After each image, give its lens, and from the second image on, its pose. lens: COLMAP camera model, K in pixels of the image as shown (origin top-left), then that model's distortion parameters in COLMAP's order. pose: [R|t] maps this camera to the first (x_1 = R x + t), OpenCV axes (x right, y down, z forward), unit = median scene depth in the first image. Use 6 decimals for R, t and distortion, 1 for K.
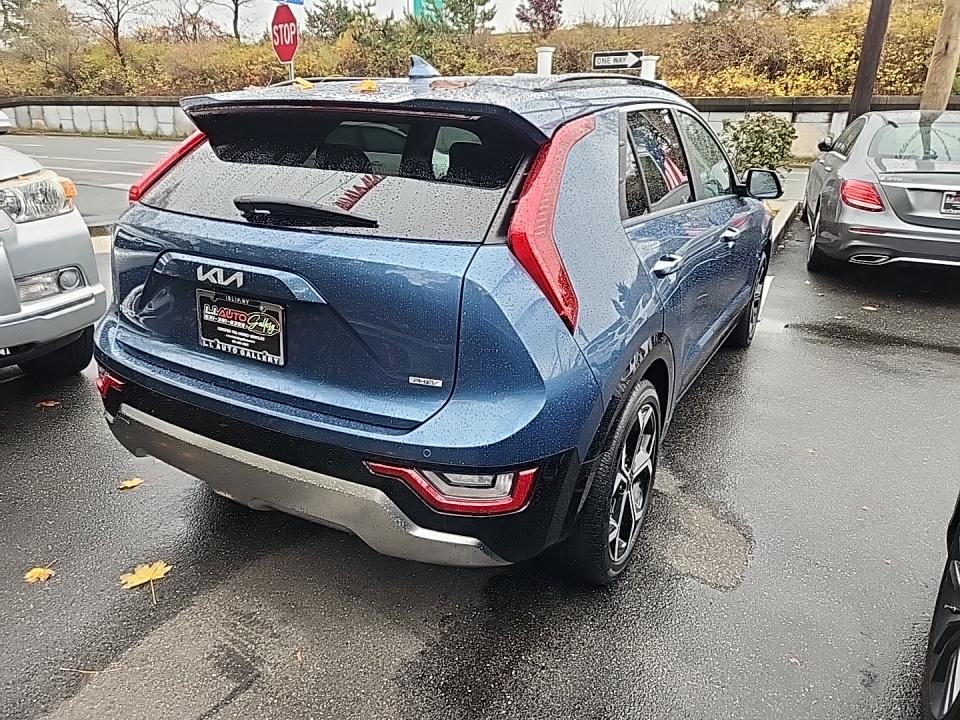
lens RADIAL K [[624.7, 0, 490.3], [0, 624.7, 360.4], [0, 0, 1]] dist [0.060879, -0.046567]
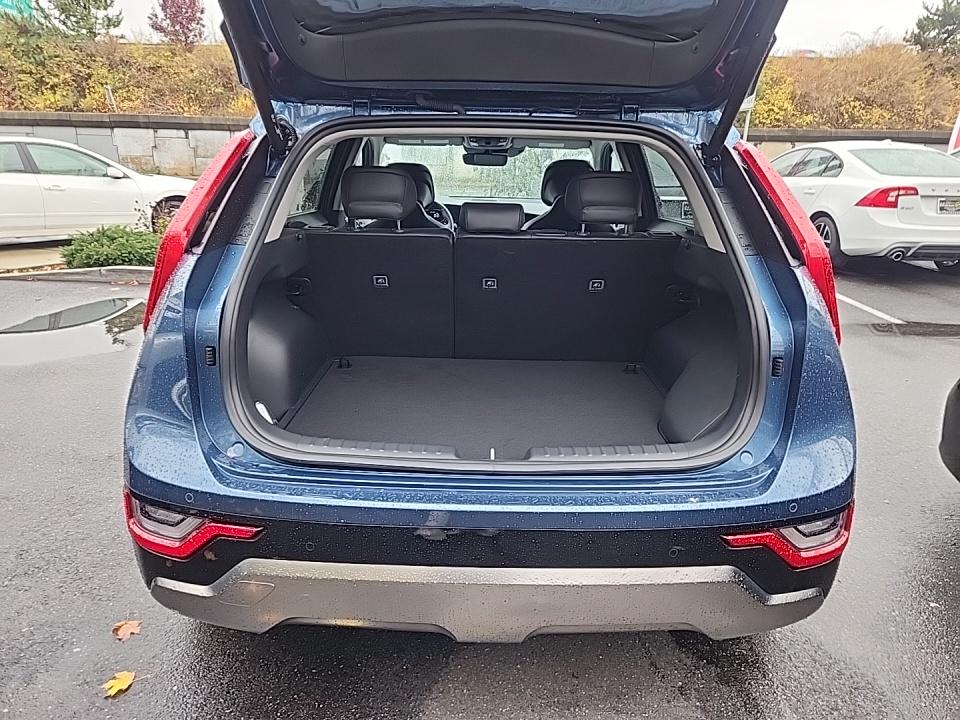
lens RADIAL K [[624.7, 0, 490.3], [0, 624.7, 360.4], [0, 0, 1]] dist [0.060879, -0.046567]
pose [[0.875134, -0.152223, 0.459313, -0.704443], [0.166302, 0.986025, 0.009925, -0.112423], [-0.454405, 0.067699, 0.888219, 0.321920]]
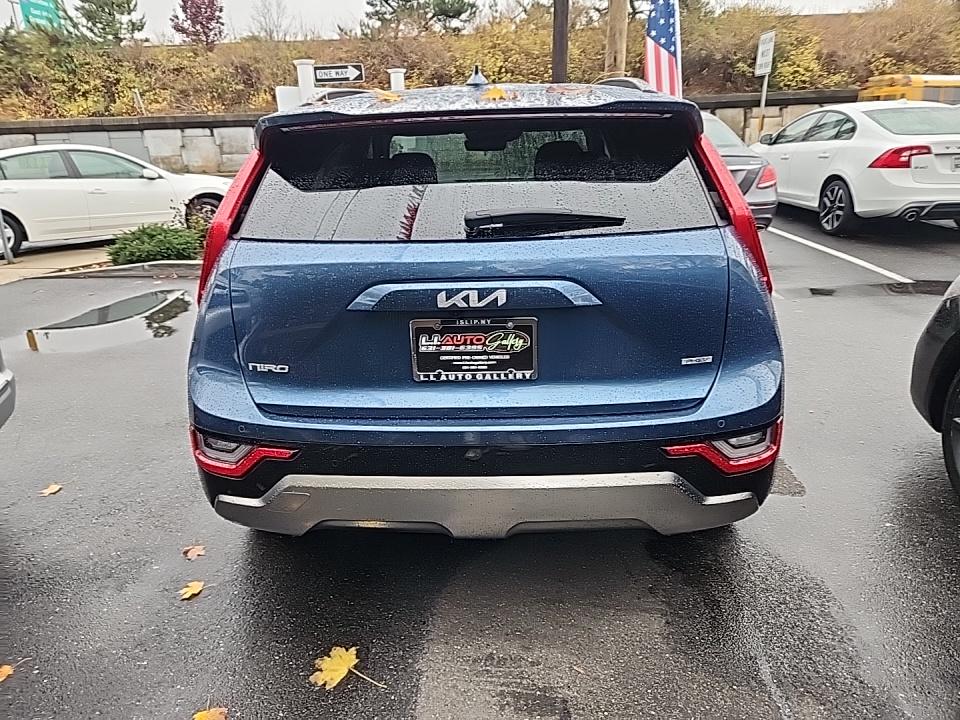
lens RADIAL K [[623.2, 0, 480.0], [0, 623.2, 360.0], [0, 0, 1]] dist [0.055144, -0.045019]
pose [[0.893926, -0.196649, 0.402773, -0.735654], [0.203444, 0.978733, 0.026325, -0.059309], [-0.399384, 0.058409, 0.914921, 0.138224]]
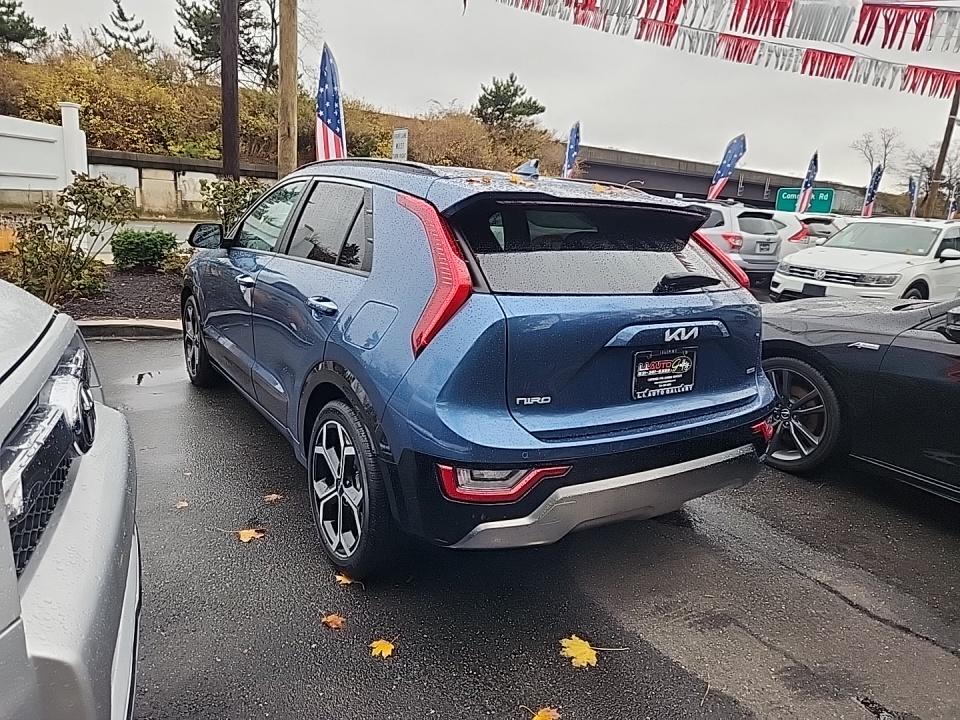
lens RADIAL K [[608.8, 0, 481.5], [0, 608.8, 371.3], [0, 0, 1]] dist [0.055253, -0.039012]
pose [[0.482620, -0.214217, 0.849228, -1.580497], [0.255846, 0.961817, 0.097219, -0.263556], [-0.837628, 0.170352, 0.518999, 0.635309]]
